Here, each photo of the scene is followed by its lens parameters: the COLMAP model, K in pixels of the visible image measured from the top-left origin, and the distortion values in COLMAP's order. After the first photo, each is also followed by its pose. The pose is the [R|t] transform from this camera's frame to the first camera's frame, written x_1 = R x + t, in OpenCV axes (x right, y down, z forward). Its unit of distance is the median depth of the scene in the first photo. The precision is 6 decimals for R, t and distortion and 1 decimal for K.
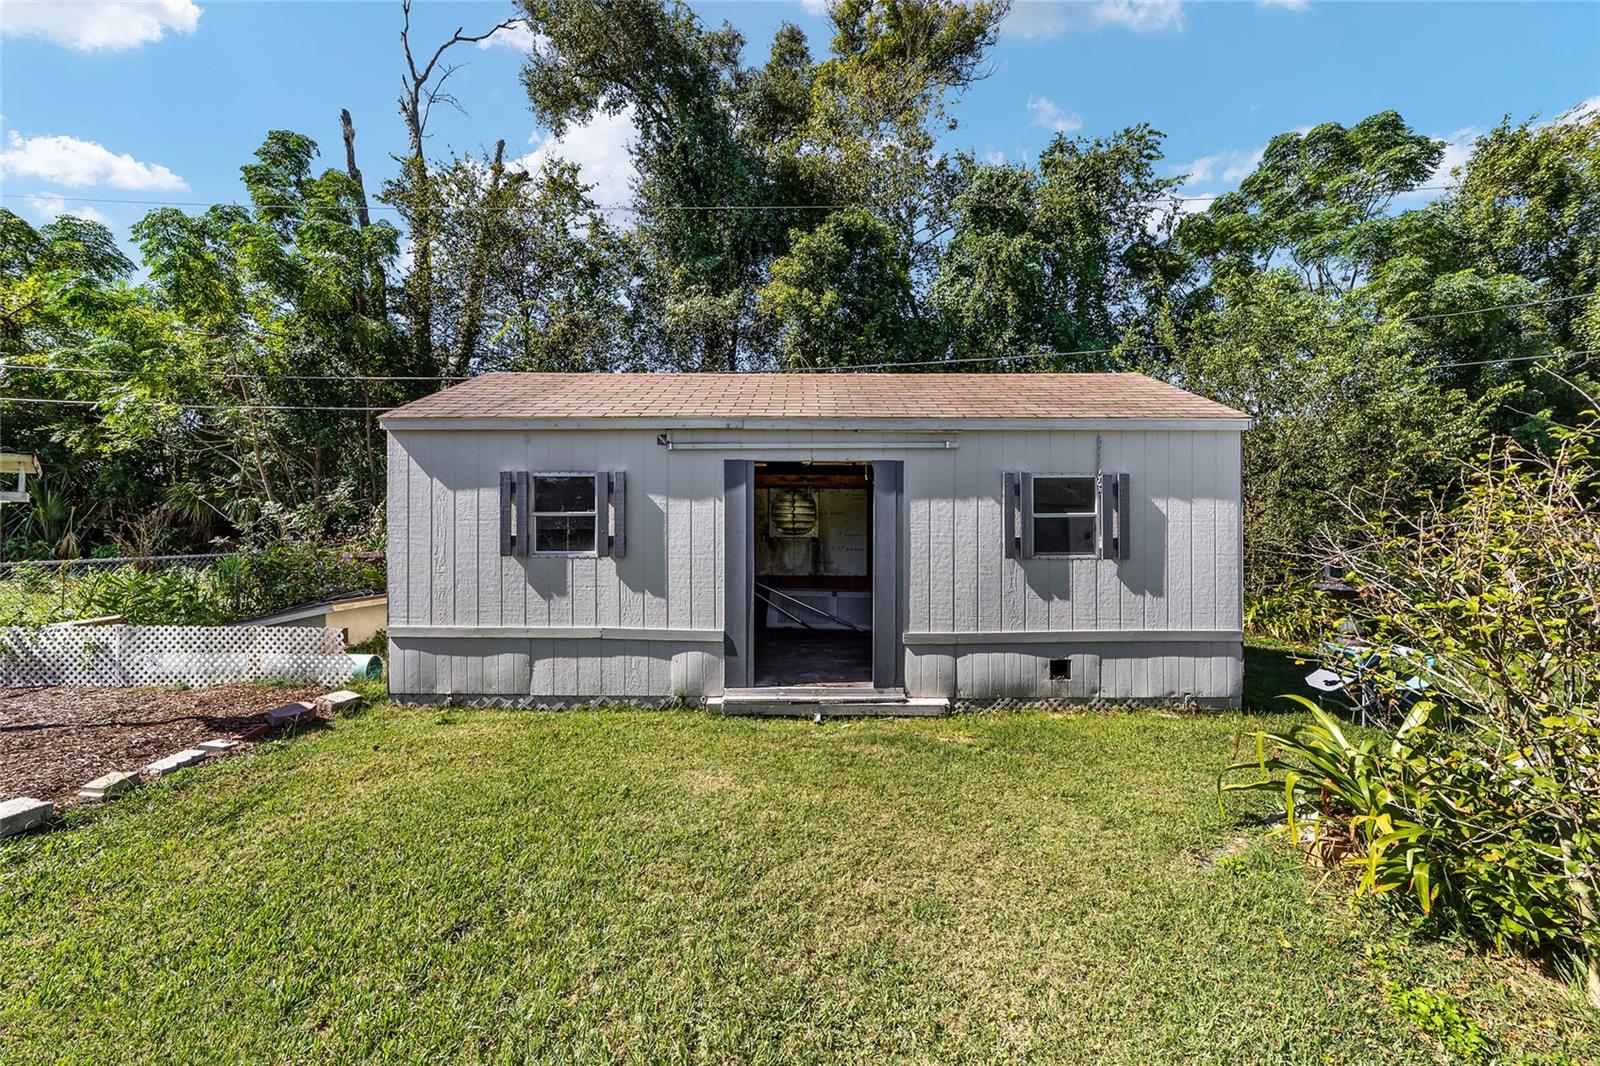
lens RADIAL K [[619.4, 0, 798.2], [0, 619.4, 542.6], [0, 0, 1]] dist [-0.002599, 0.000094]
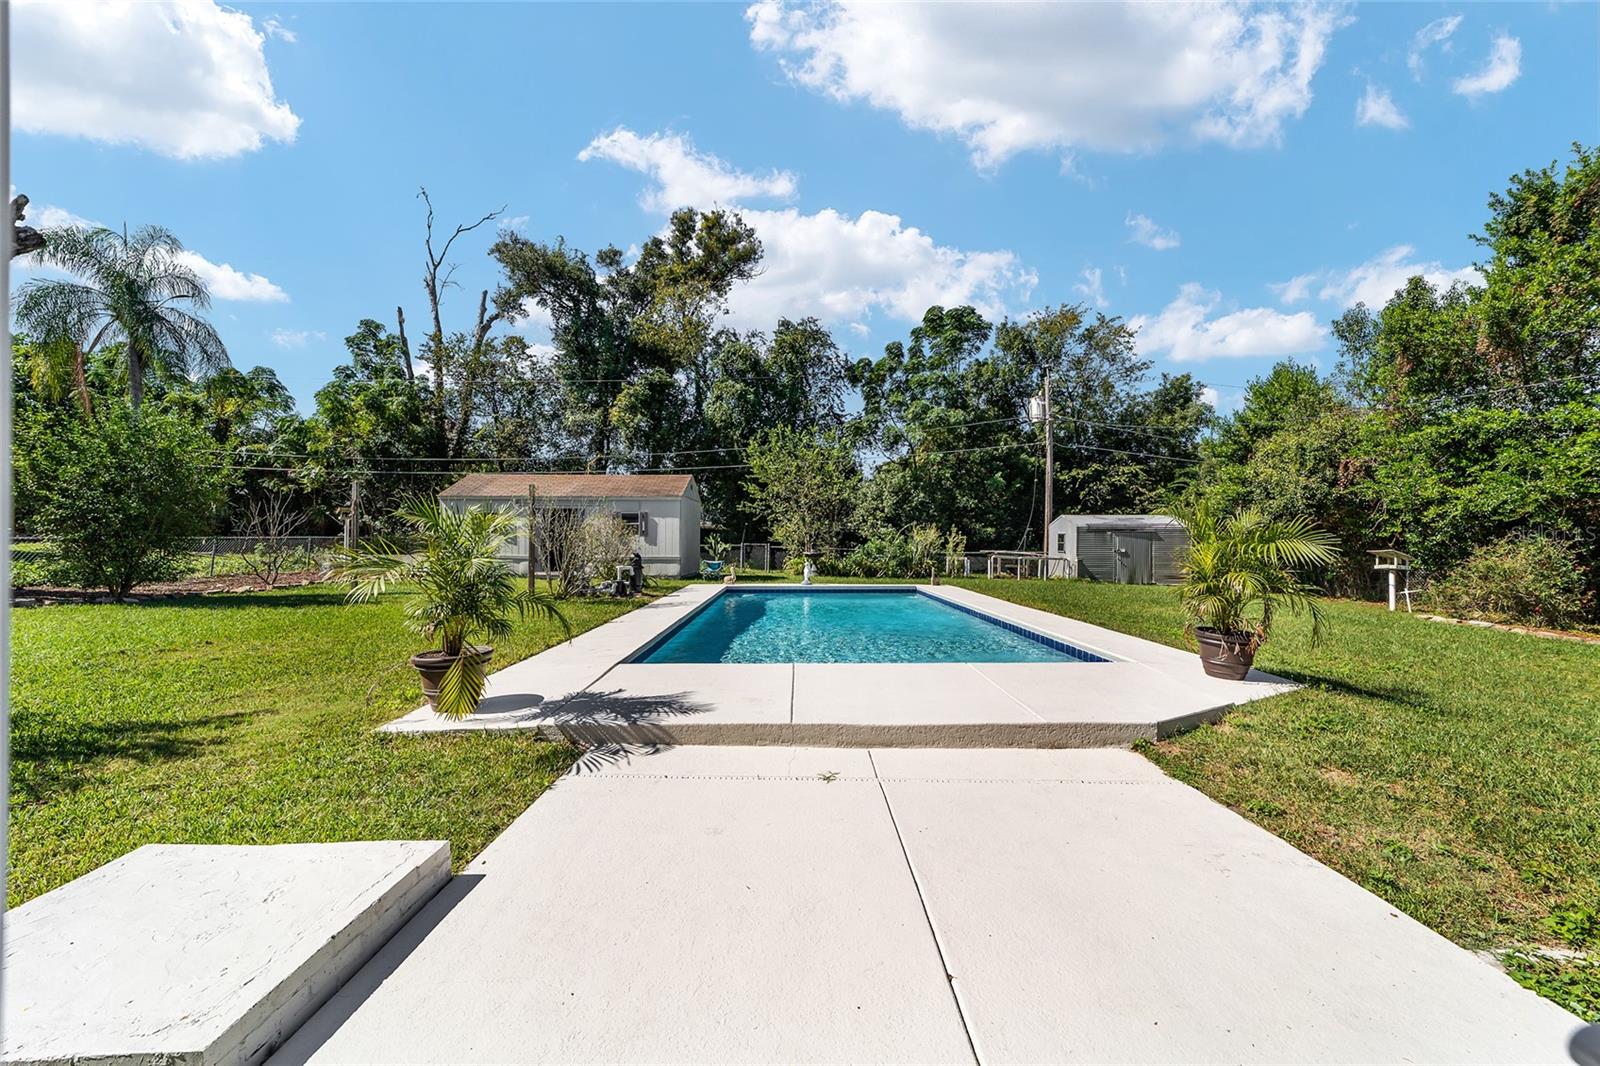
lens RADIAL K [[613.3, 0, 803.6], [0, 613.3, 547.9], [0, 0, 1]] dist [-0.000675, -0.000067]
pose [[0.999915, 0.003689, 0.012510, 0.483023], [-0.003744, 0.999983, 0.004378, 0.026268], [-0.012494, -0.004424, 0.999912, -0.892492]]
